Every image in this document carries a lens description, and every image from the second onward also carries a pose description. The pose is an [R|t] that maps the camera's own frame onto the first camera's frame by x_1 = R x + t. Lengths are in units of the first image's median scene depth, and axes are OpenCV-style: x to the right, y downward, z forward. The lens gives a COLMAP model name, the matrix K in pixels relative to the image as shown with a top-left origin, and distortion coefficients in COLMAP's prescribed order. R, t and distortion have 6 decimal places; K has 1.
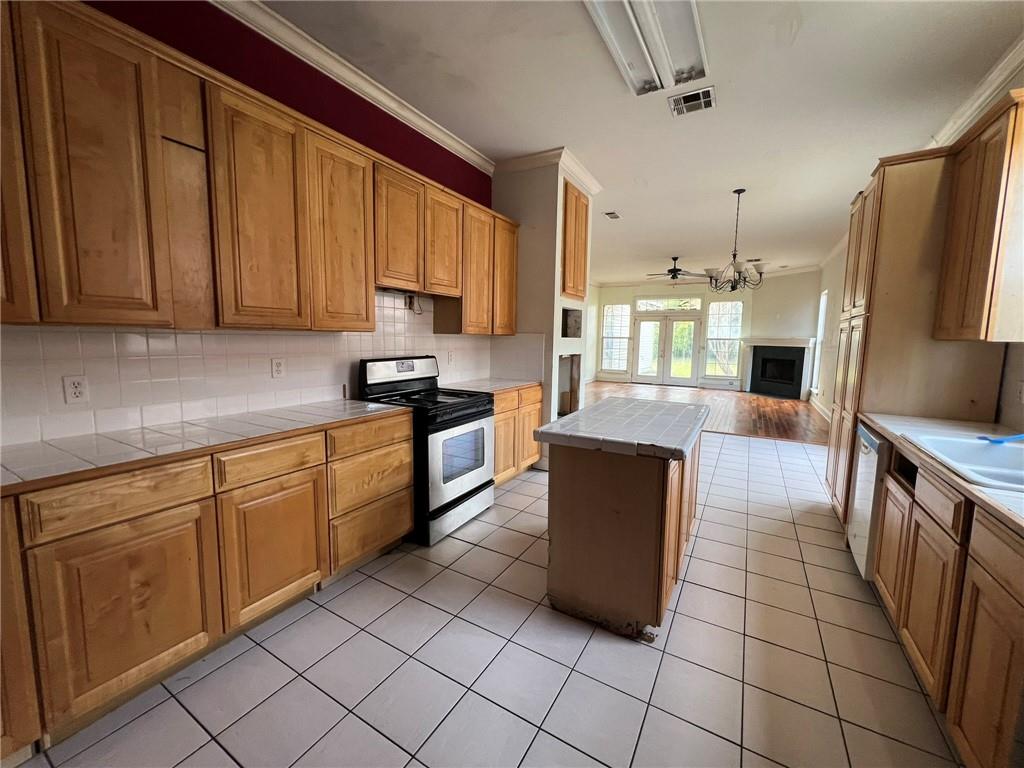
lens RADIAL K [[410.0, 0, 506.2], [0, 410.0, 384.7], [0, 0, 1]] dist [-0.001936, 0.000513]
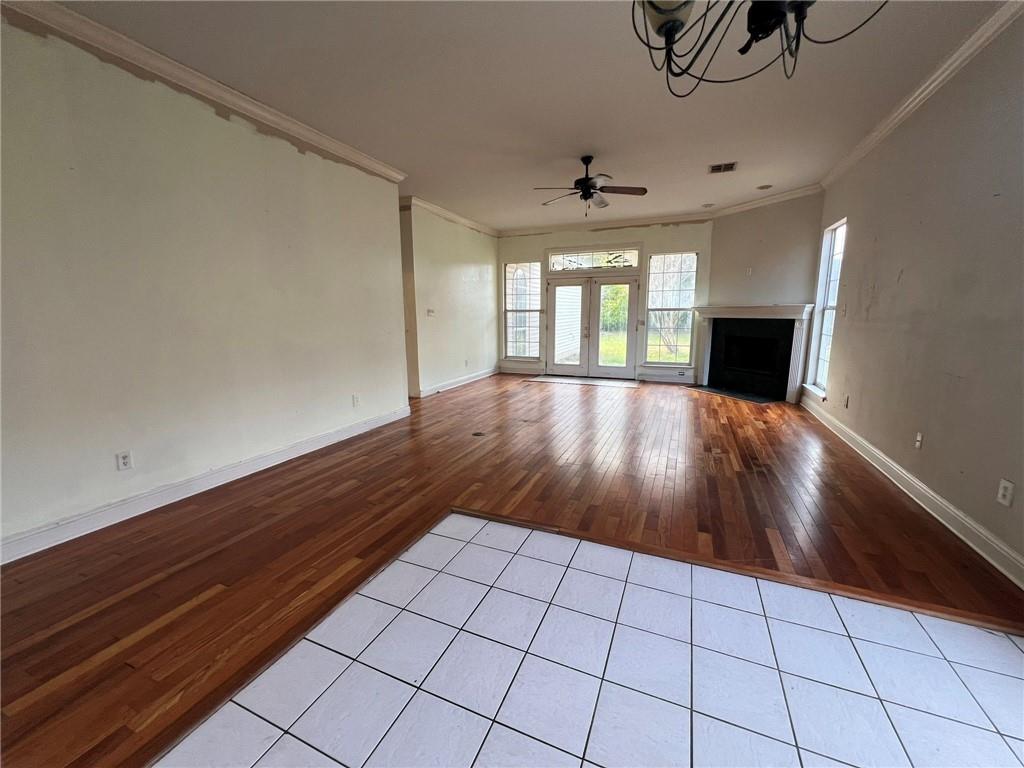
lens RADIAL K [[409.9, 0, 514.2], [0, 409.9, 379.8], [0, 0, 1]] dist [0.018953, 0.000098]
pose [[0.990190, -0.043775, 0.132694, 0.163166], [0.036913, 0.997873, 0.053738, -0.037381], [-0.134764, -0.048313, 0.989699, 0.324381]]
